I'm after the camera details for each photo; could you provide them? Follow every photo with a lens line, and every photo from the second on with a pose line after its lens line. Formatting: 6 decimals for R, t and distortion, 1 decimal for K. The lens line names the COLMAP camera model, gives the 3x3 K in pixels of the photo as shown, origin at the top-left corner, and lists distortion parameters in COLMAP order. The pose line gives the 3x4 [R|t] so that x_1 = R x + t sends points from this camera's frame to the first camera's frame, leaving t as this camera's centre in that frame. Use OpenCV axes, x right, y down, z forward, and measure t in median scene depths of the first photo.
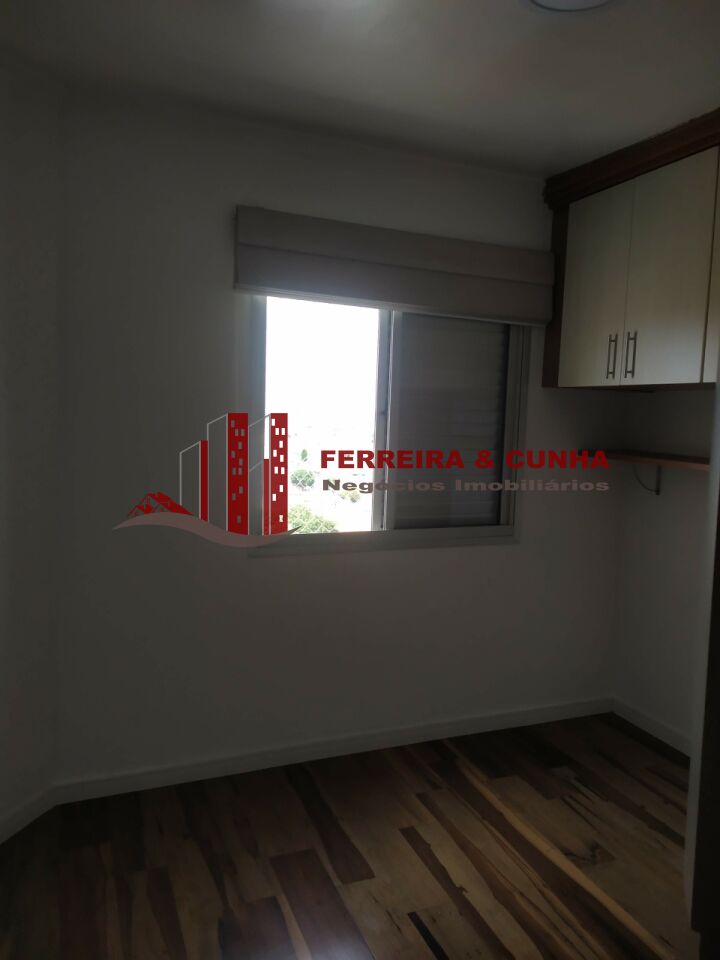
lens RADIAL K [[733.6, 0, 367.9], [0, 733.6, 481.3], [0, 0, 1]] dist [0.073766, -0.066106]
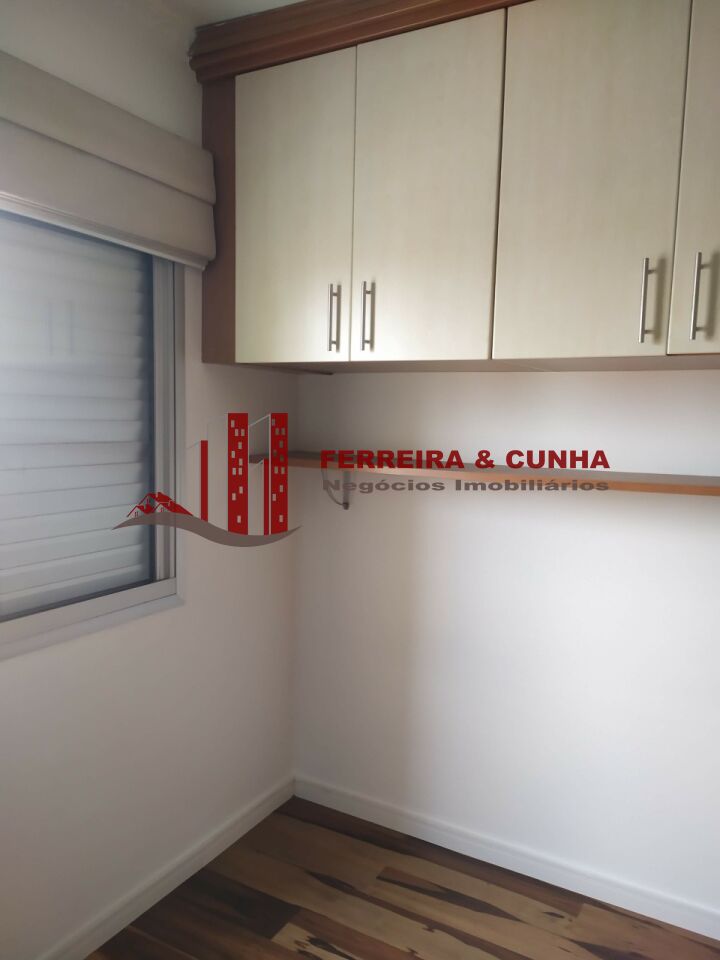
lens RADIAL K [[733.6, 0, 354.0], [0, 733.6, 488.0], [0, 0, 1]] dist [0.073766, -0.066106]
pose [[0.780672, -0.080332, 0.619757, -0.075830], [0.064899, 0.996763, 0.047449, -0.040864], [-0.621562, 0.003179, 0.783358, 0.421158]]
